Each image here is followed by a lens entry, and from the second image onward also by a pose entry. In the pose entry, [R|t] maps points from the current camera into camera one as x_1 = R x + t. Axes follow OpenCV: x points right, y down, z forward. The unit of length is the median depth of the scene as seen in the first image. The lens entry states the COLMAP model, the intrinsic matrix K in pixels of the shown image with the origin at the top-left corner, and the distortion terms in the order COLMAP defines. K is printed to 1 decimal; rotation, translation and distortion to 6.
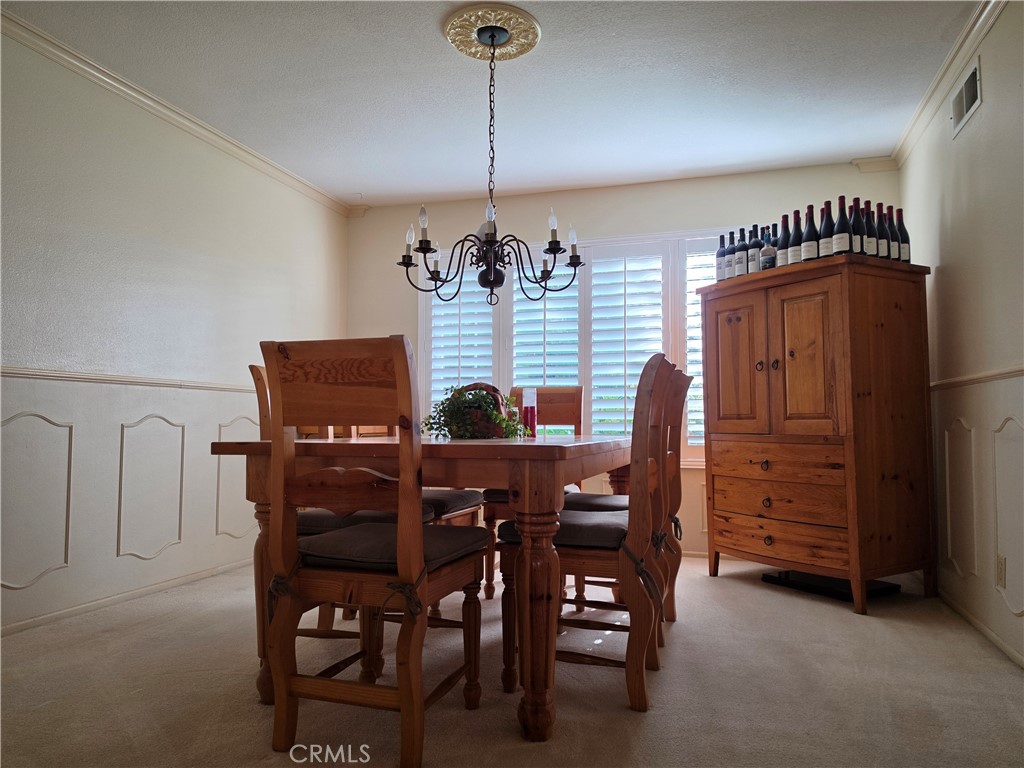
lens RADIAL K [[696.9, 0, 517.3], [0, 696.9, 391.0], [0, 0, 1]] dist [0.118988, -0.199639]
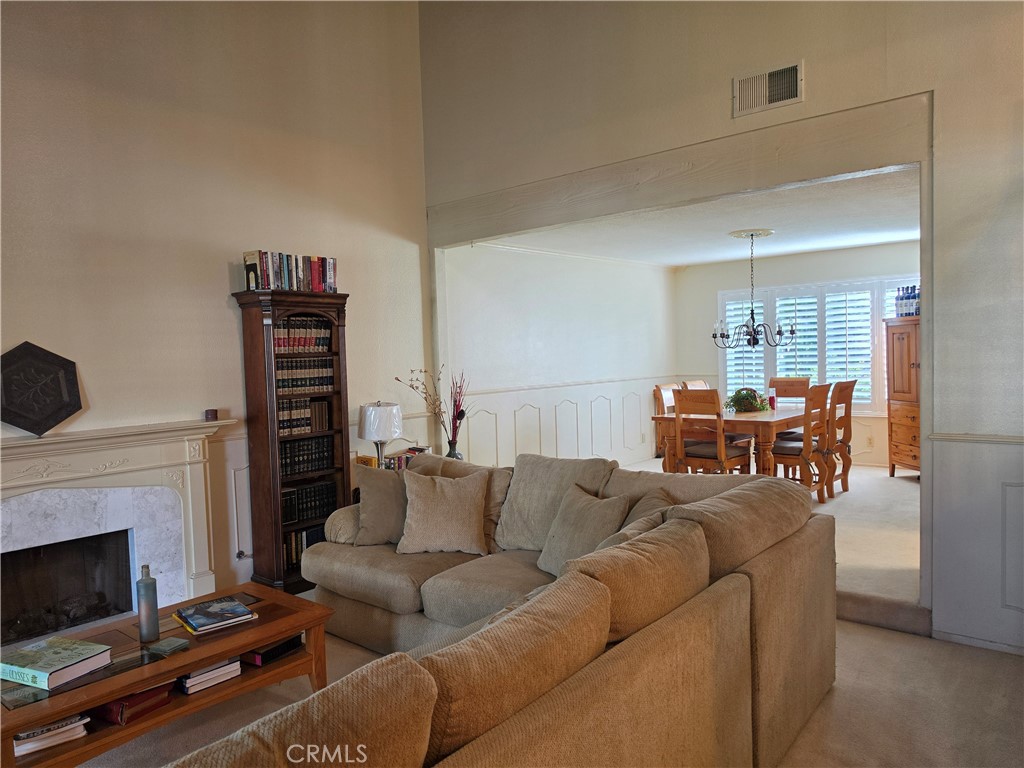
lens RADIAL K [[696.9, 0, 517.3], [0, 696.9, 391.0], [0, 0, 1]] dist [0.118988, -0.199639]
pose [[0.913638, -0.009838, -0.406410, 0.164105], [0.054731, 0.993582, 0.098987, -0.227990], [0.402828, -0.112682, 0.908313, -1.217209]]
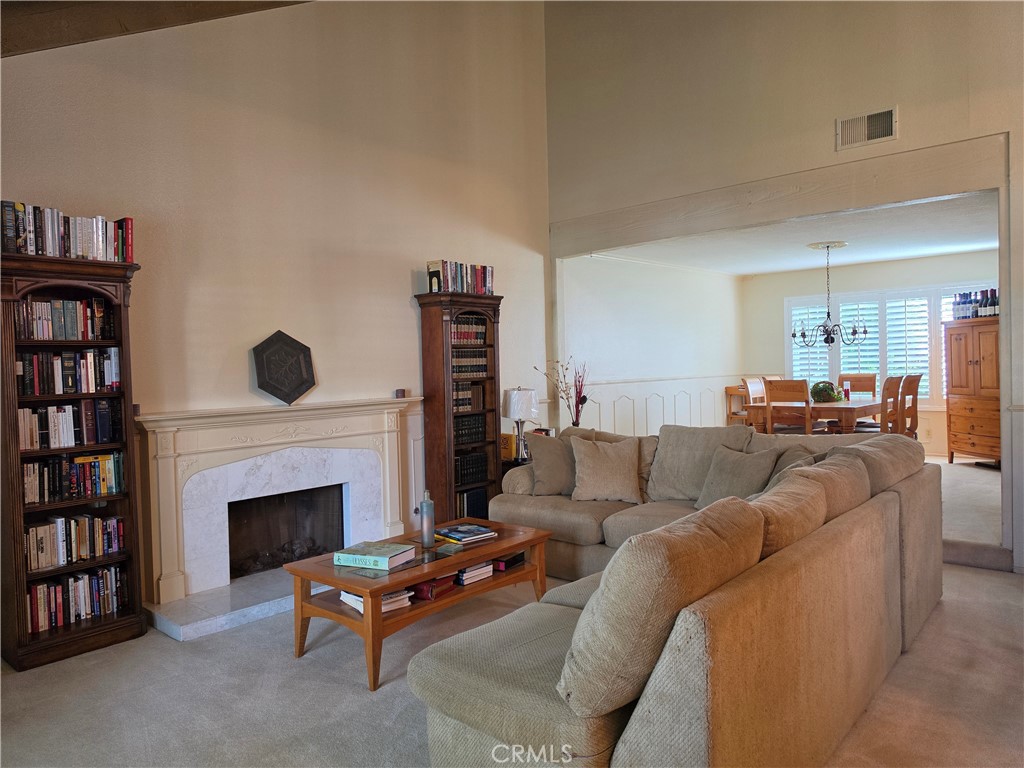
lens RADIAL K [[703.9, 0, 512.0], [0, 703.9, 384.0], [0, 0, 1]] dist [0.081512, -0.116341]
pose [[0.903341, -0.017598, -0.428562, 0.024937], [0.051837, 0.996314, 0.068351, -0.202806], [0.425779, -0.083960, 0.900923, -1.608757]]
